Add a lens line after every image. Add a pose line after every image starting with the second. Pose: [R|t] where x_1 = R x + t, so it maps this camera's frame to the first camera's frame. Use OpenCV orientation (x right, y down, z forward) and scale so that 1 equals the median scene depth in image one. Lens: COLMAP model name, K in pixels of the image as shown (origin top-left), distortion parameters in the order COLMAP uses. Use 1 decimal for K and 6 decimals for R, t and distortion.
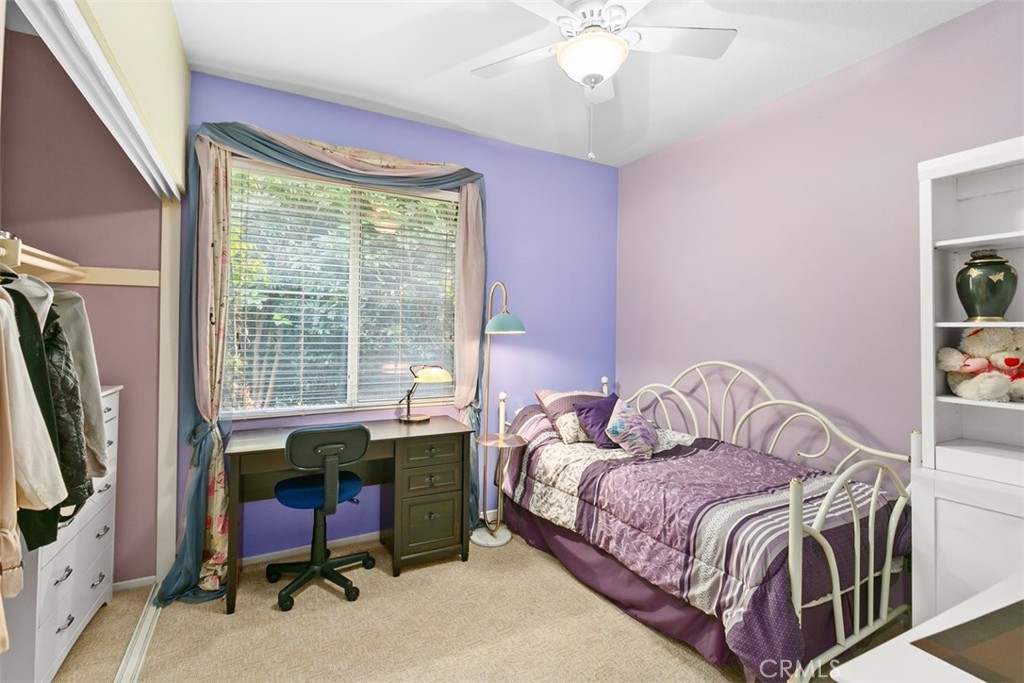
lens RADIAL K [[461.7, 0, 512.4], [0, 461.7, 339.3], [0, 0, 1]] dist [0.001204, -0.001157]
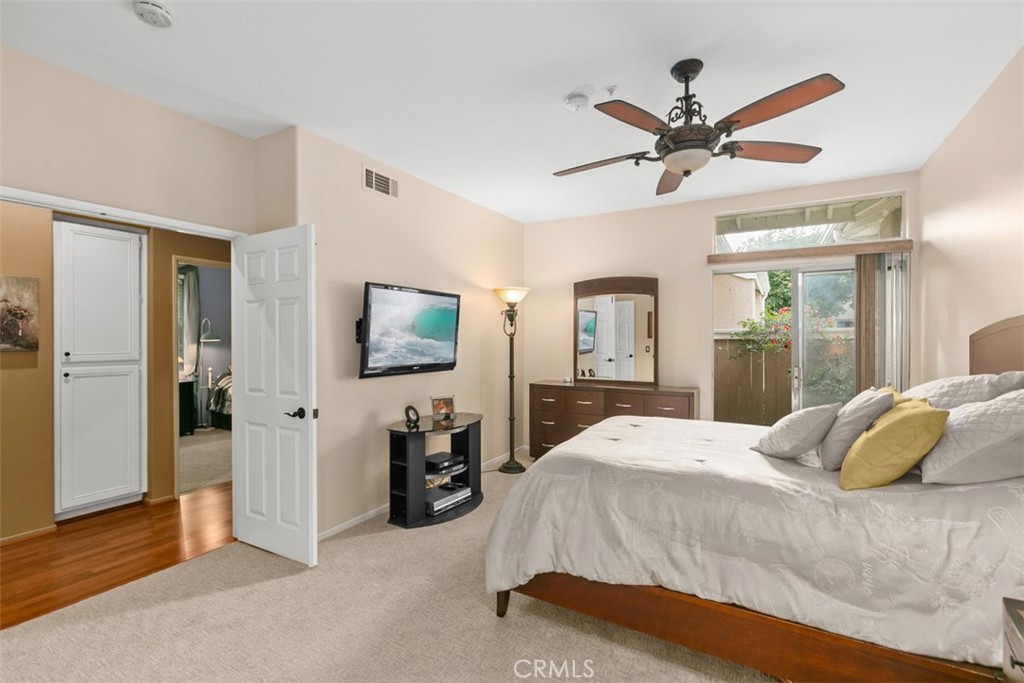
lens RADIAL K [[461.7, 0, 512.4], [0, 461.7, 348.5], [0, 0, 1]] dist [0.001204, -0.001157]
pose [[0.861123, -0.015630, 0.508156, 0.108500], [0.011121, 0.999867, 0.011909, 0.013795], [-0.508275, -0.004603, 0.861183, -1.734125]]
